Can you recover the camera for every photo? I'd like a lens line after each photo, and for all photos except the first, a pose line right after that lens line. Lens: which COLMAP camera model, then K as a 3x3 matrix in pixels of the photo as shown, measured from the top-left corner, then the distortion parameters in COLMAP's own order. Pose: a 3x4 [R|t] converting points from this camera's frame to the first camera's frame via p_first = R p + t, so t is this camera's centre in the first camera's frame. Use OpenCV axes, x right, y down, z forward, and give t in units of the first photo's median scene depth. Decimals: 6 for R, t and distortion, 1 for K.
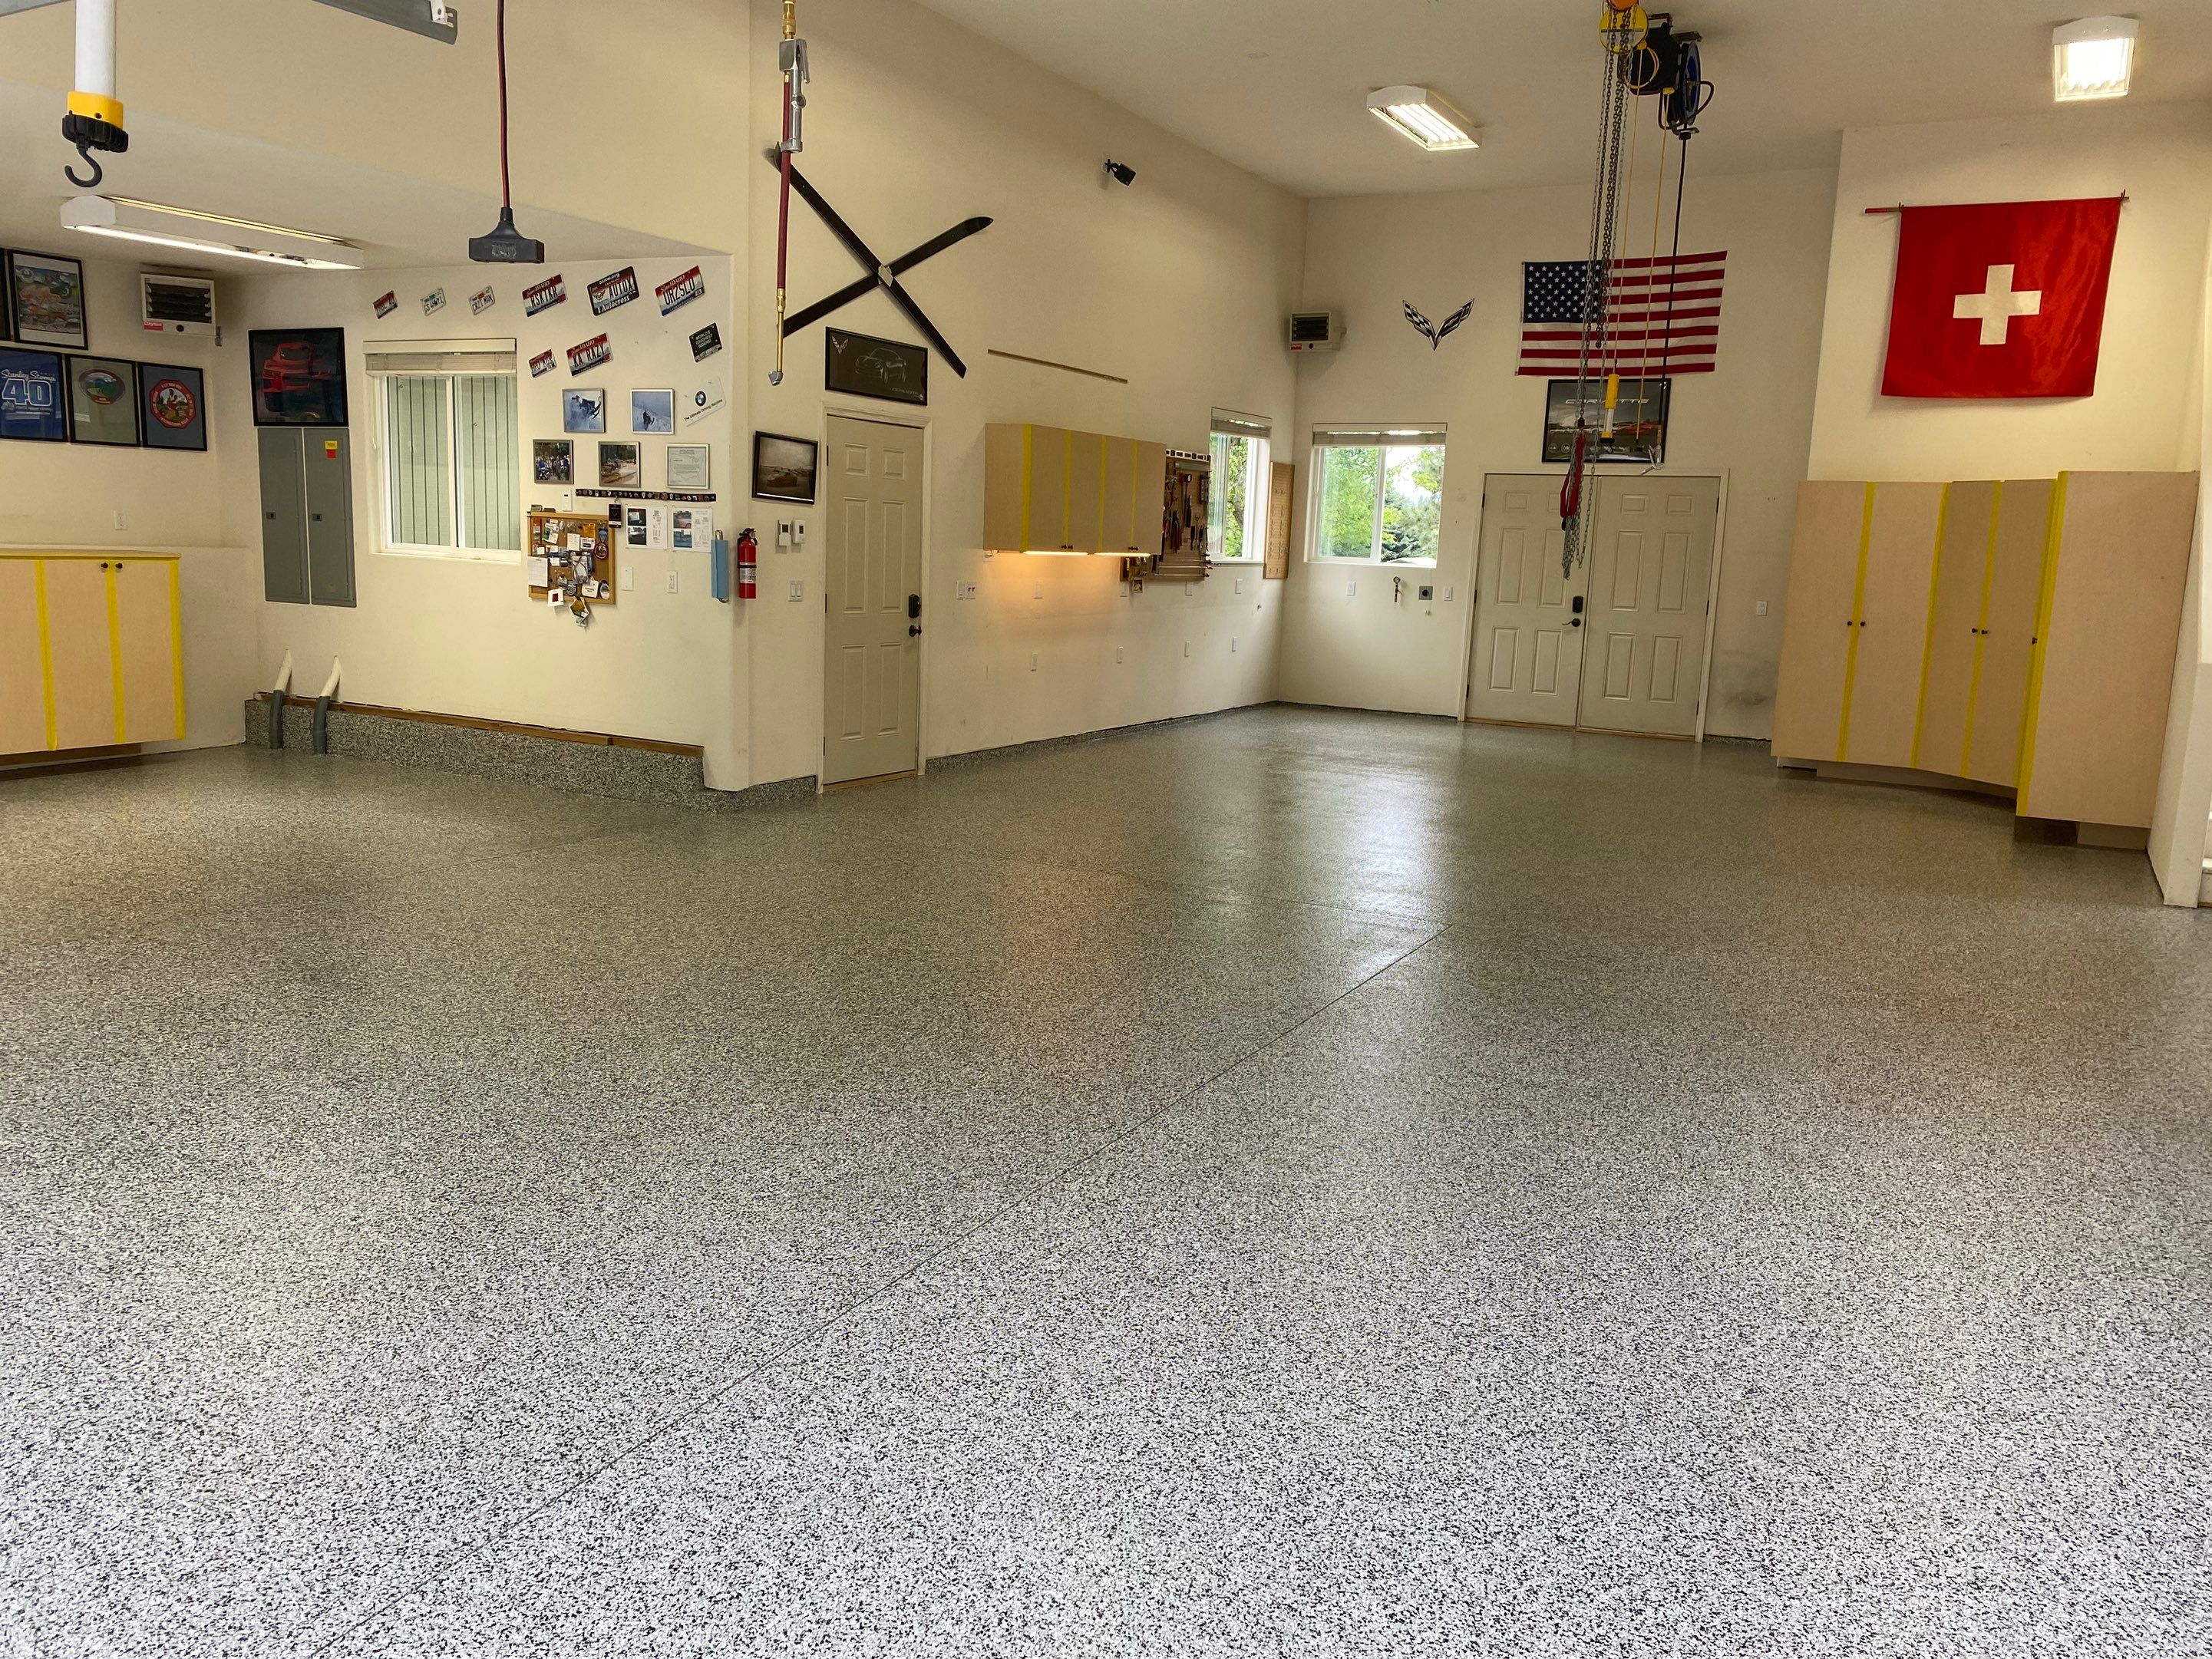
lens RADIAL K [[1679.4, 0, 1120.2], [0, 1679.4, 799.5], [0, 0, 1]] dist [0.061339, -0.099258]
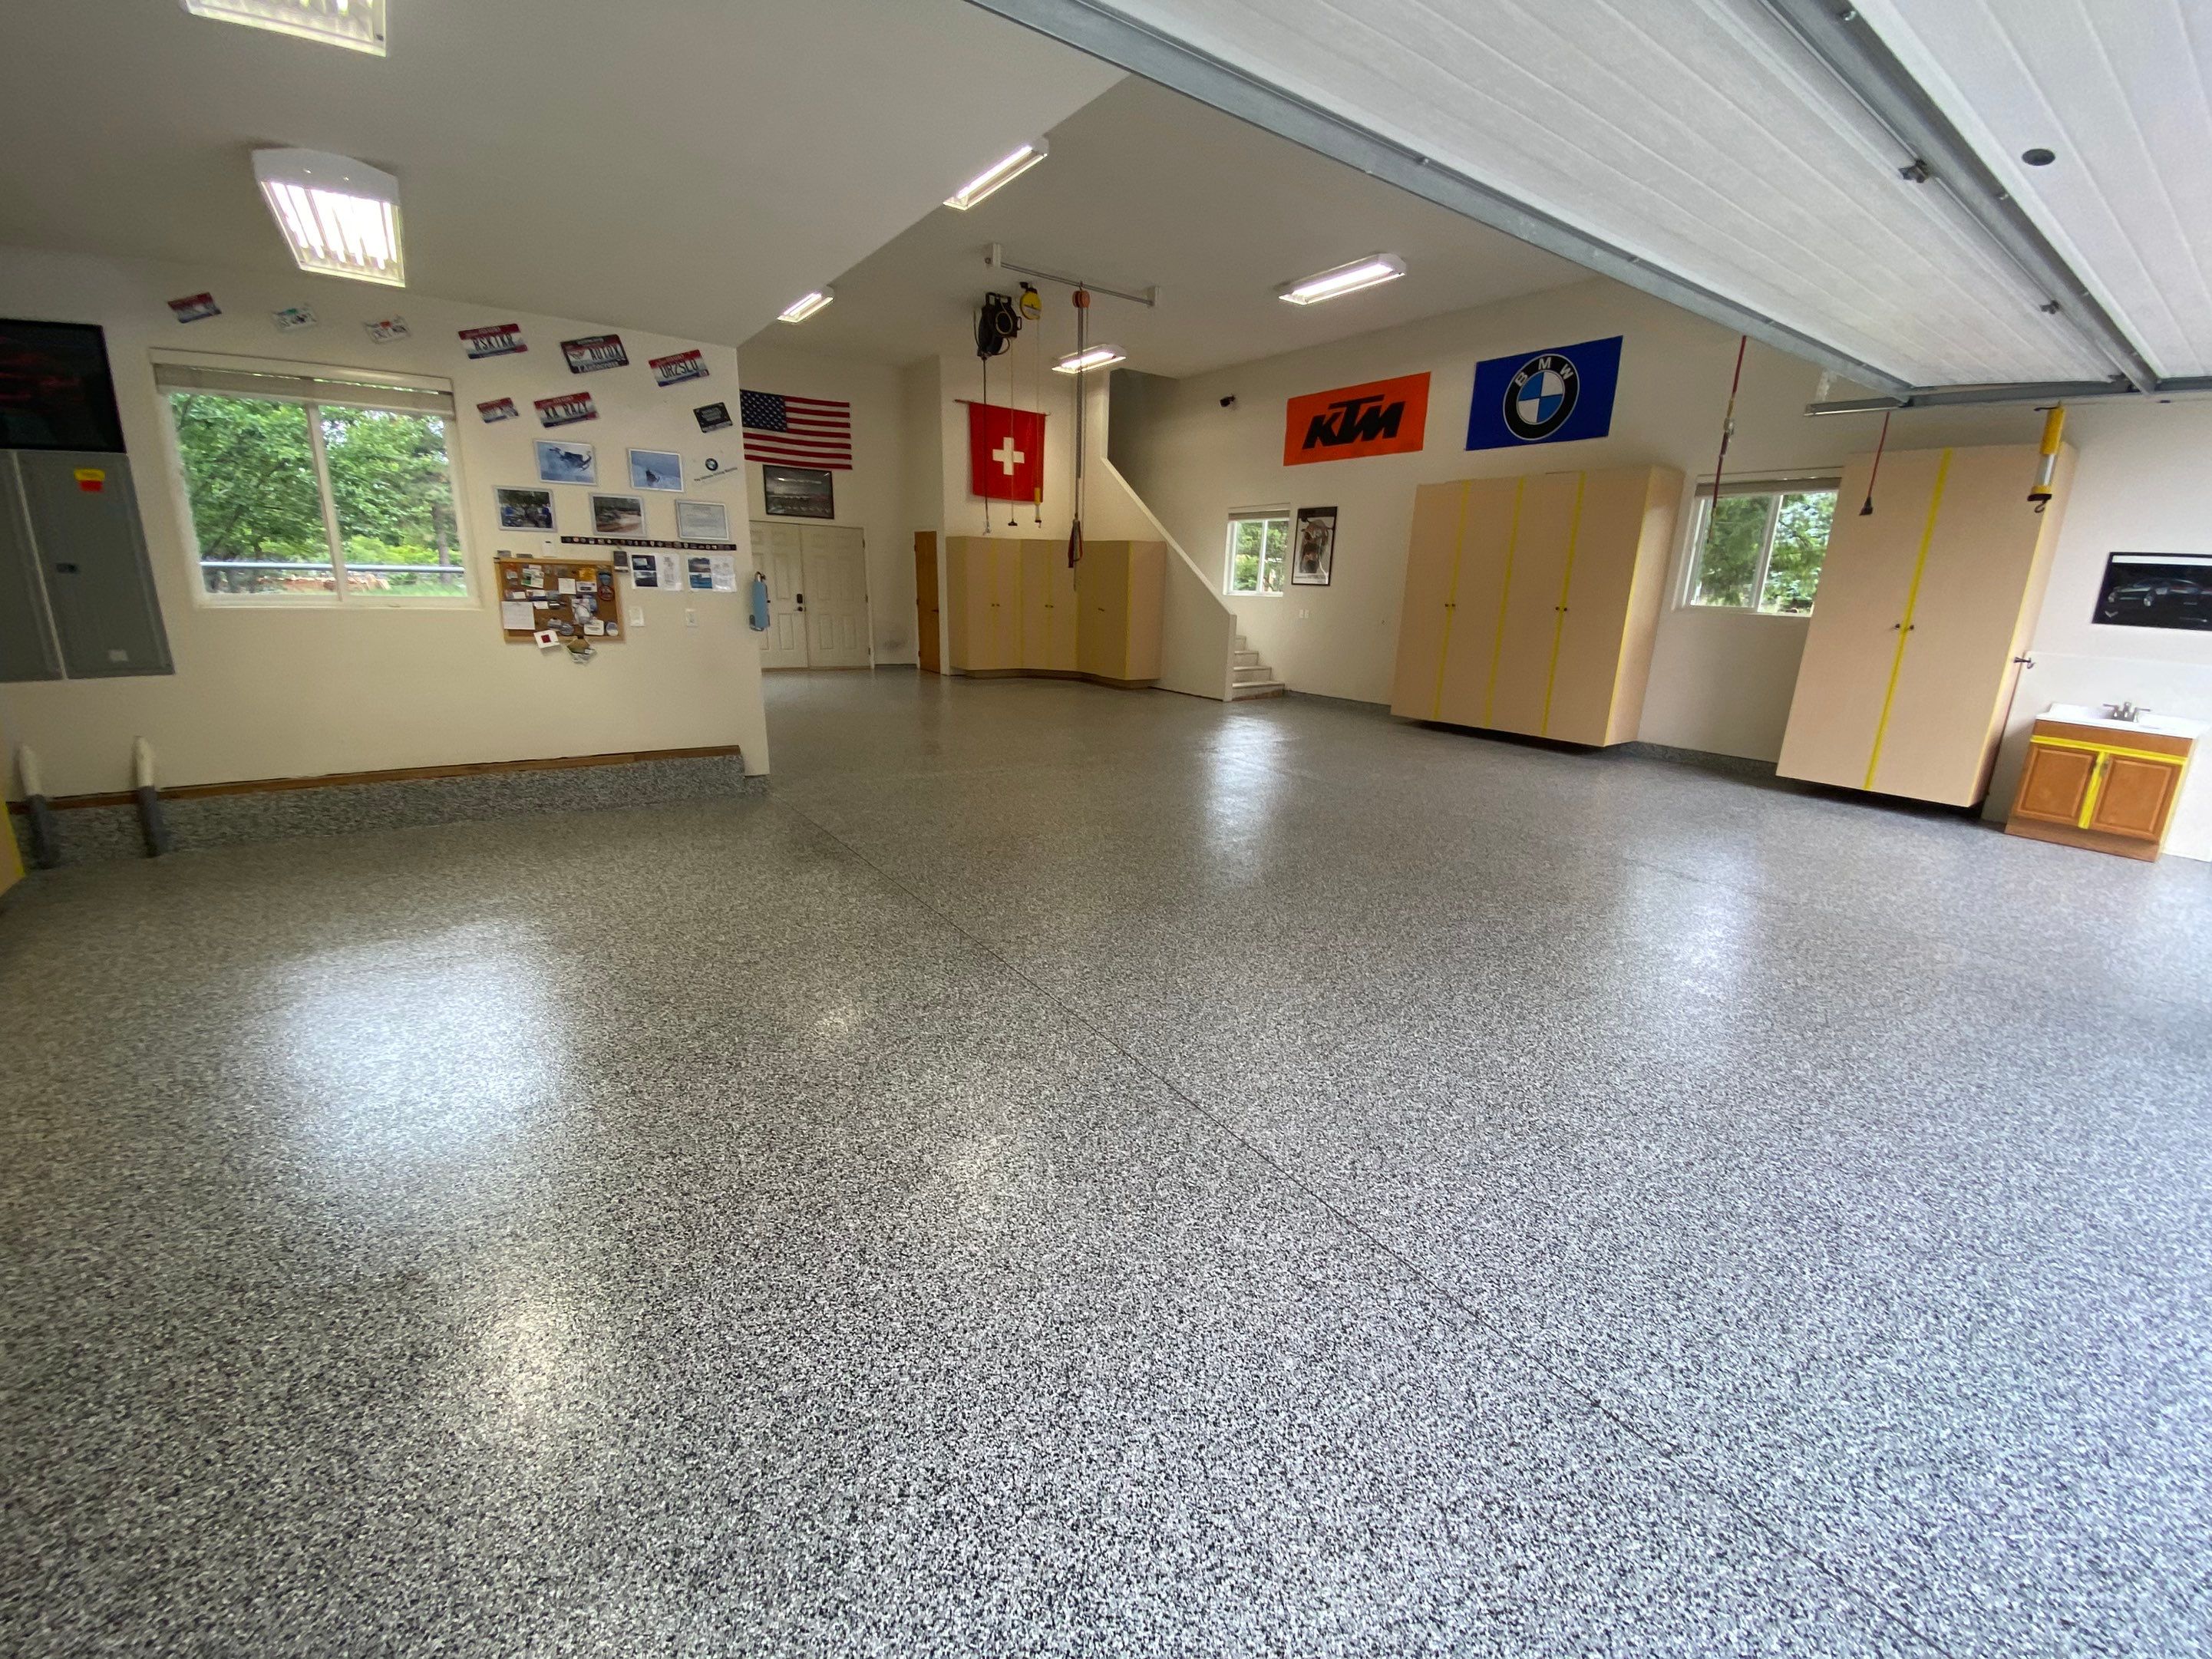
lens RADIAL K [[892.8, 0, 1108.0], [0, 892.8, 828.0], [0, 0, 1]] dist [0.019943, -0.021445]
pose [[0.444925, -0.263865, 0.855814, -0.687662], [0.127342, 0.964540, 0.231184, -0.087921], [-0.886468, 0.006121, 0.462749, 0.406269]]
